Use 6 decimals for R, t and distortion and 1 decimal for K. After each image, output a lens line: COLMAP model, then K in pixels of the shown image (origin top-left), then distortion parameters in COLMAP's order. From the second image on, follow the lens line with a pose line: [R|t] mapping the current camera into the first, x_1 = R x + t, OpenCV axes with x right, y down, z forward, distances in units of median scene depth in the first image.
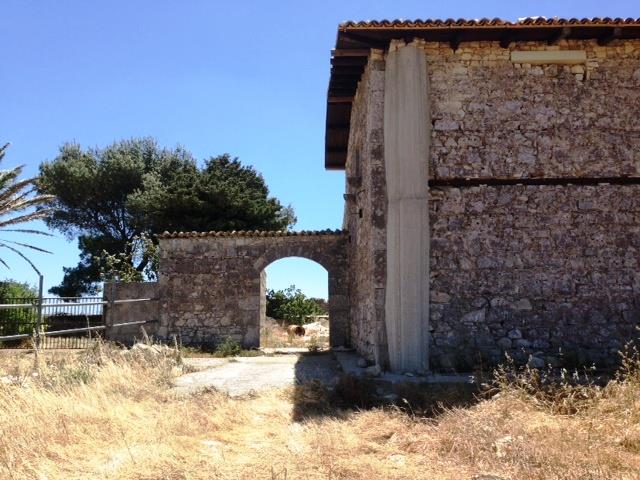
lens RADIAL K [[591.9, 0, 319.0], [0, 591.9, 239.5], [0, 0, 1]] dist [0.070546, 0.000000]
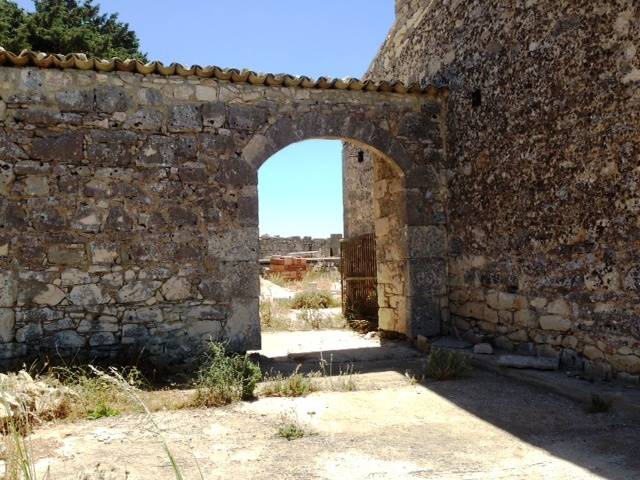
lens RADIAL K [[591.9, 0, 321.1], [0, 591.9, 238.4], [0, 0, 1]] dist [0.070546, 0.000000]
pose [[0.954333, 0.002856, 0.298730, -0.181142], [-0.036315, 0.993648, 0.106515, 0.057021], [-0.296528, -0.112499, 0.948375, 0.588190]]
